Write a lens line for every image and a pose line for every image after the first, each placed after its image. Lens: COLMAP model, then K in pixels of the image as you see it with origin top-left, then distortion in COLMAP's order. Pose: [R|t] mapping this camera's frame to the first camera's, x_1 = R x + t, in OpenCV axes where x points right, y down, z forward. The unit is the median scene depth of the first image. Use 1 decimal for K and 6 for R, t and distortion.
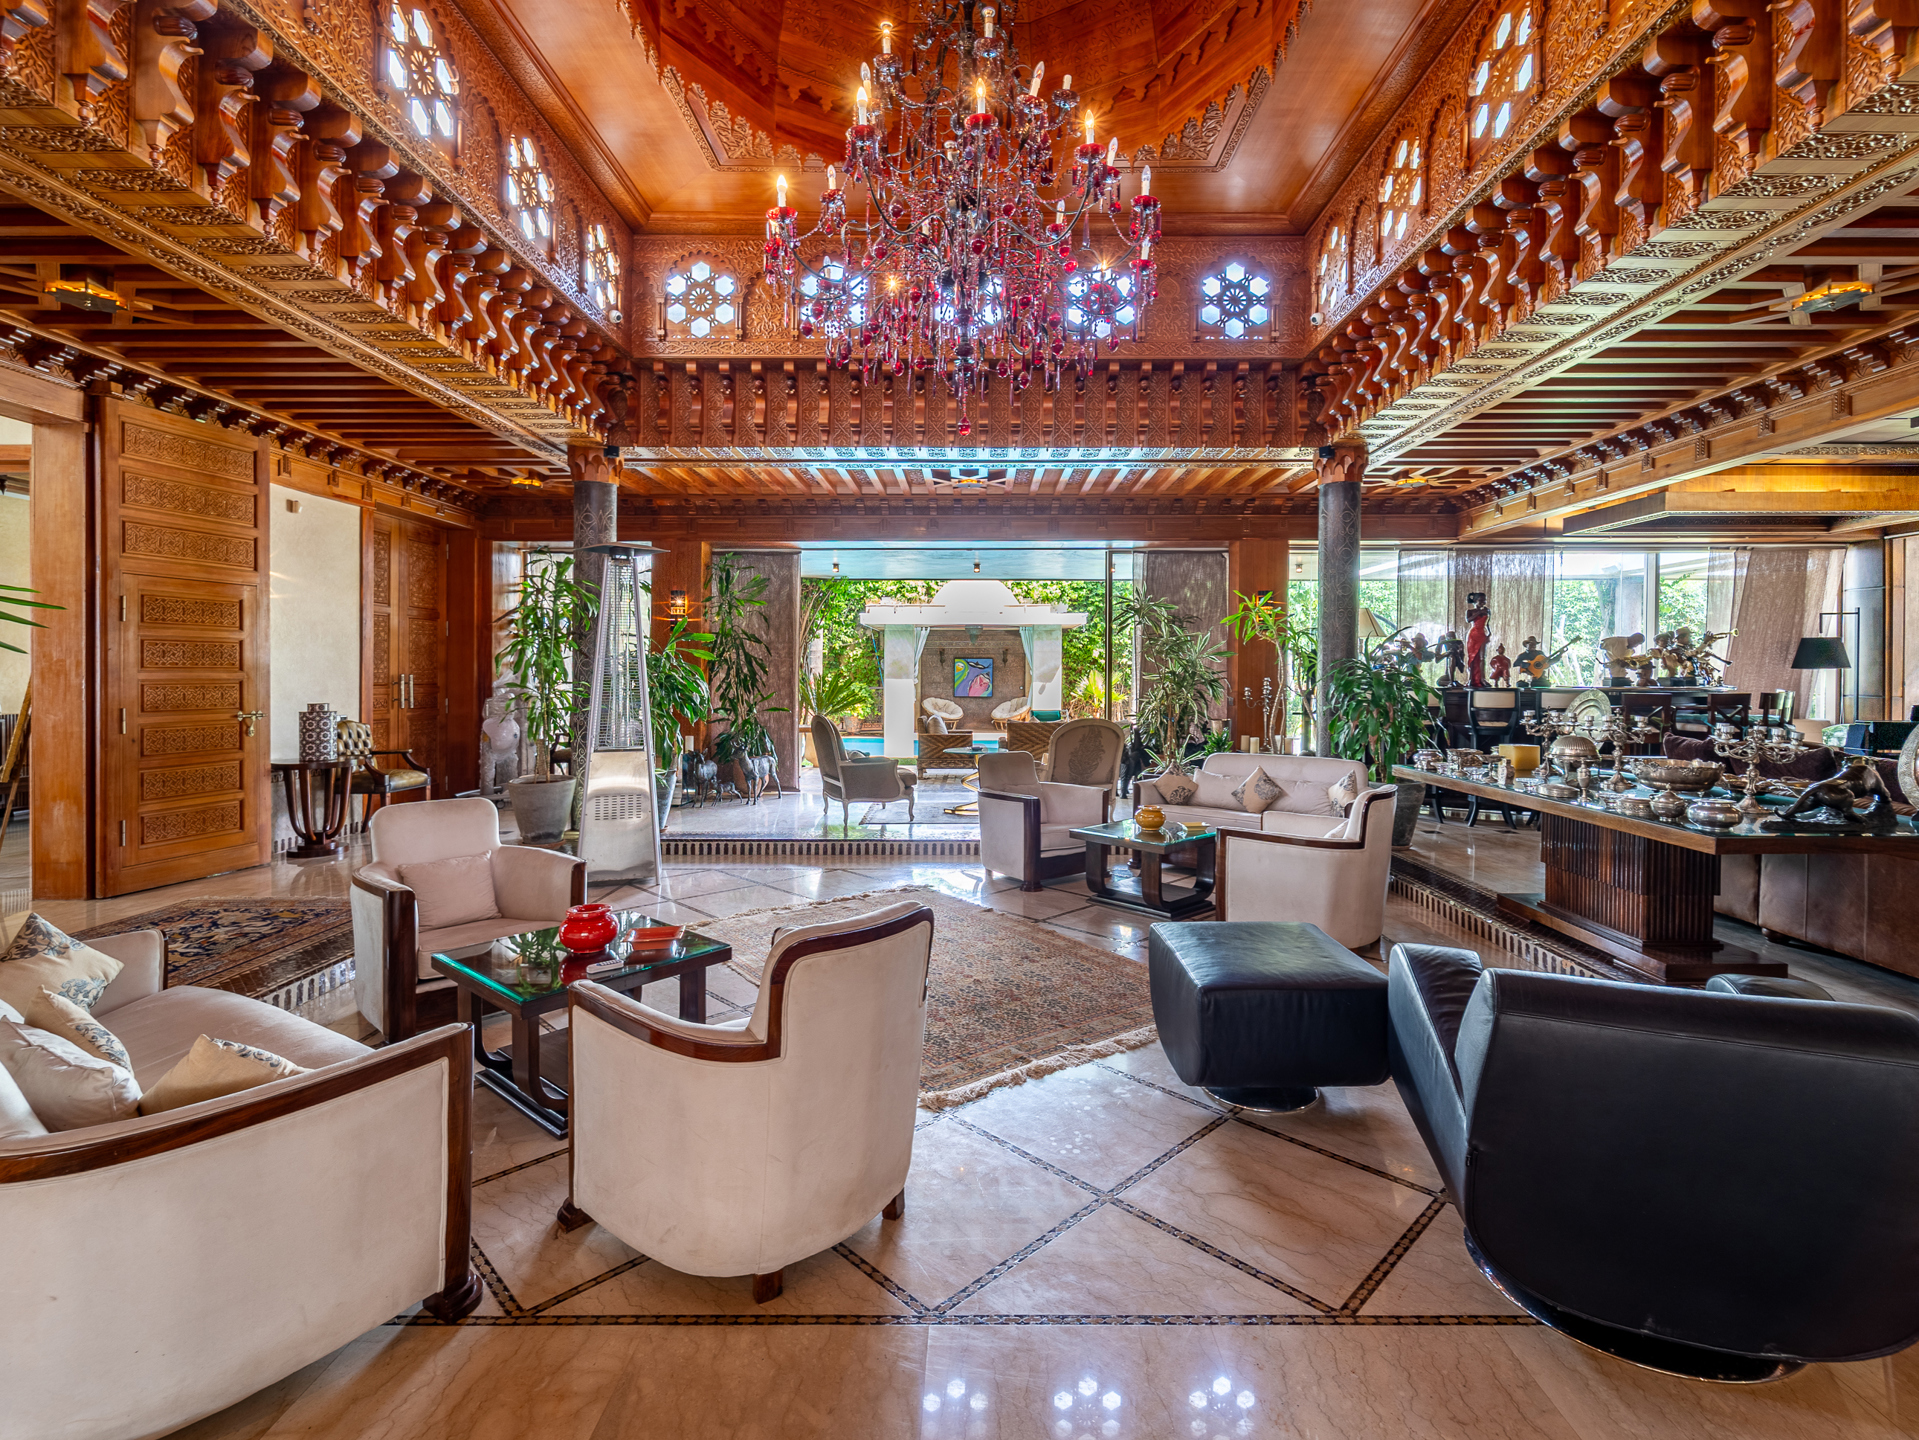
lens RADIAL K [[881.2, 0, 929.1], [0, 881.2, 682.2], [0, 0, 1]] dist [-0.030265, 0.000931]
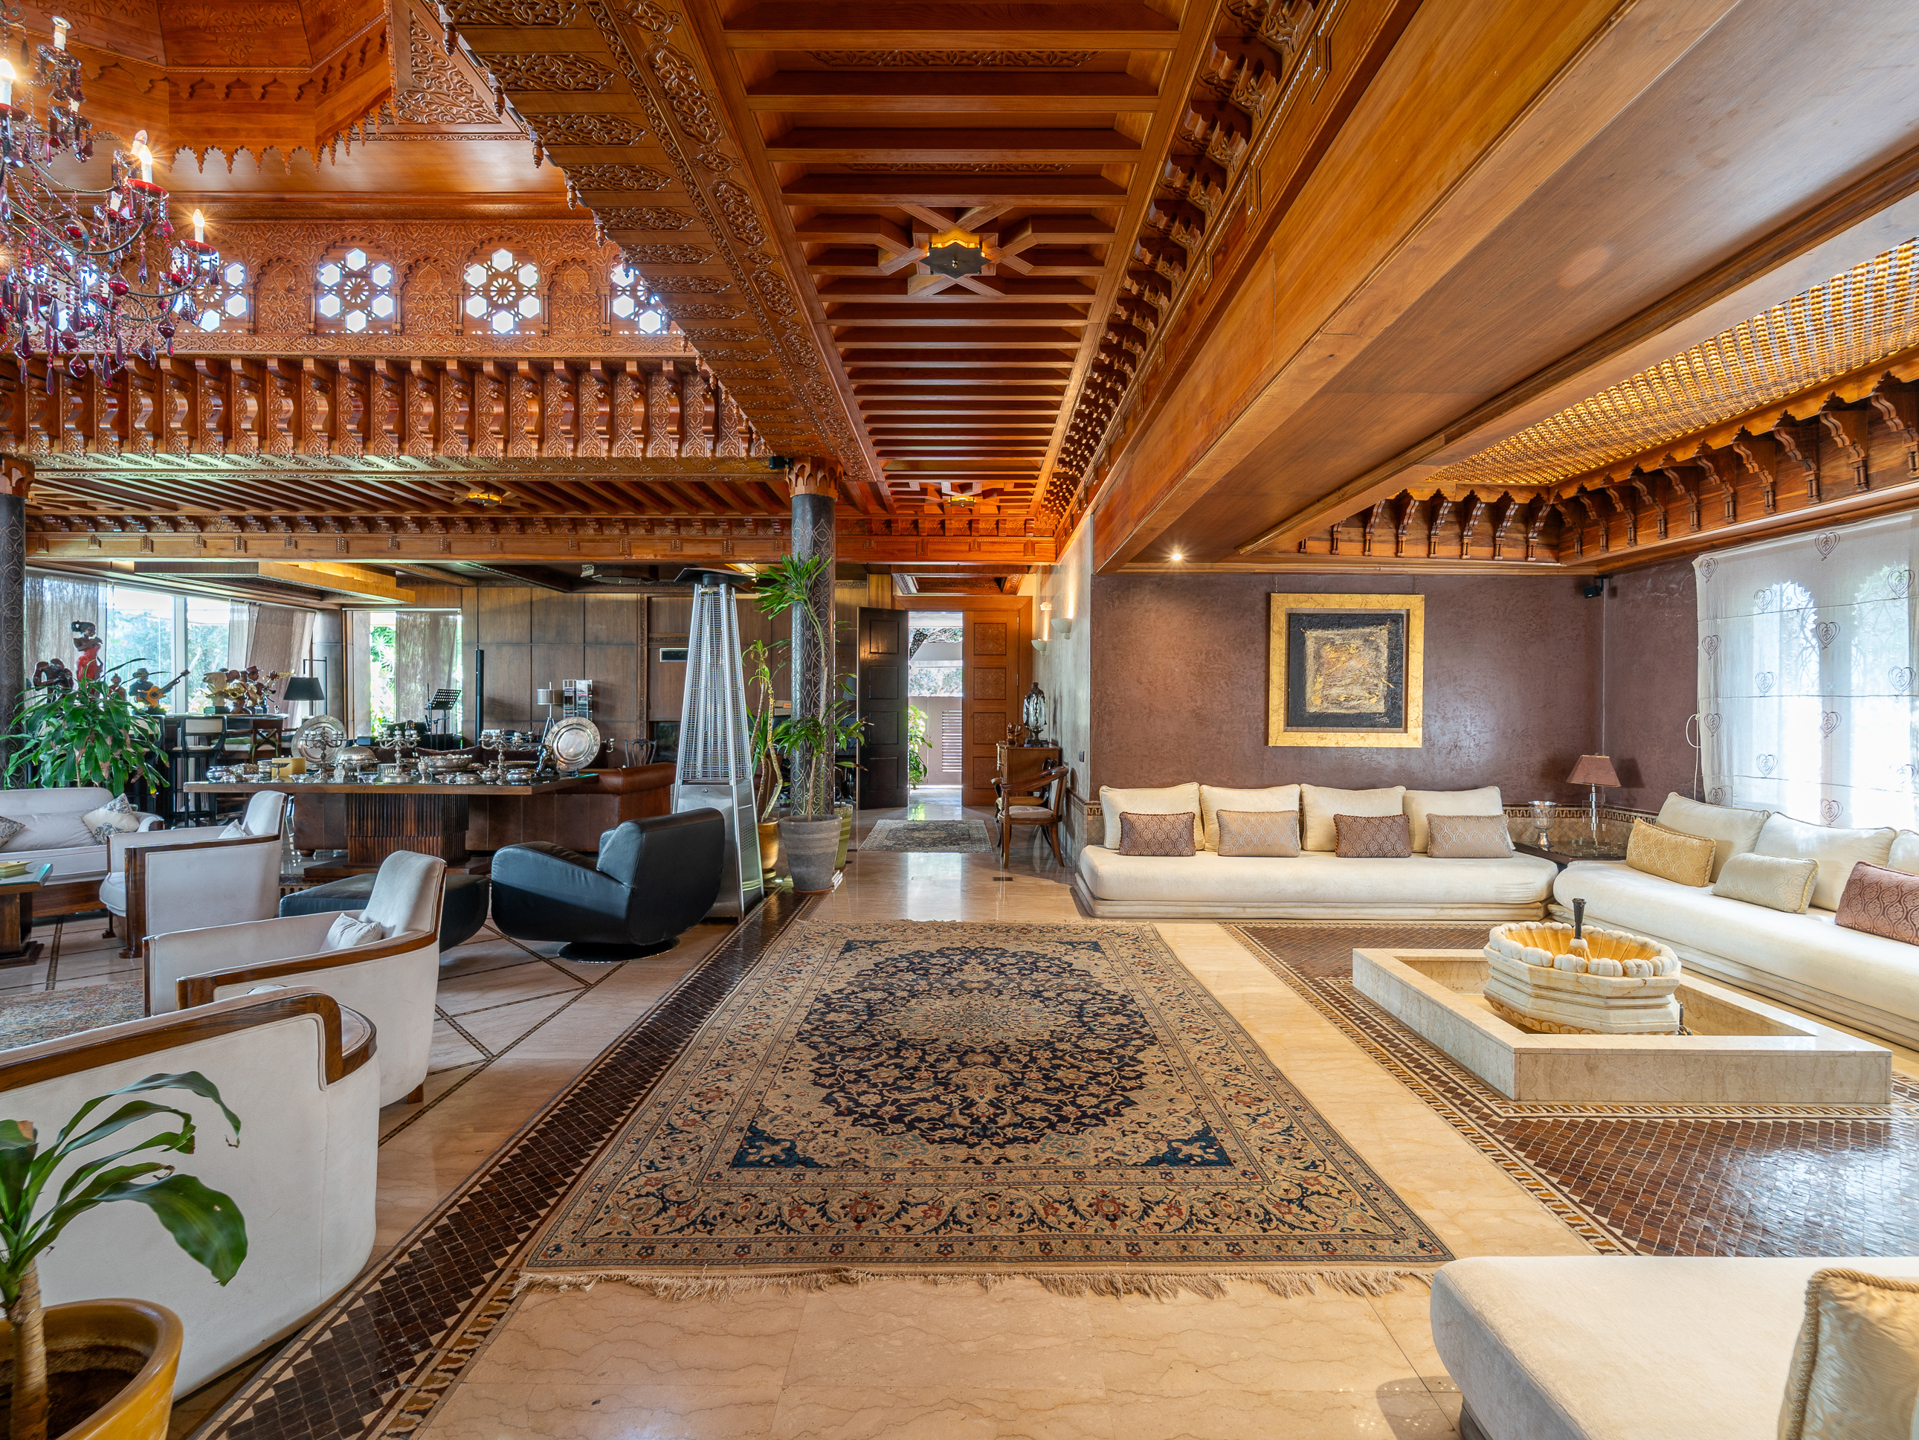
lens RADIAL K [[881.2, 0, 961.4], [0, 881.2, 715.0], [0, 0, 1]] dist [-0.030265, 0.000931]
pose [[-0.045885, -0.007867, 0.998916, -0.545434], [0.005576, 0.999951, 0.008131, 0.002968], [-0.998931, 0.005943, -0.045839, 0.037281]]
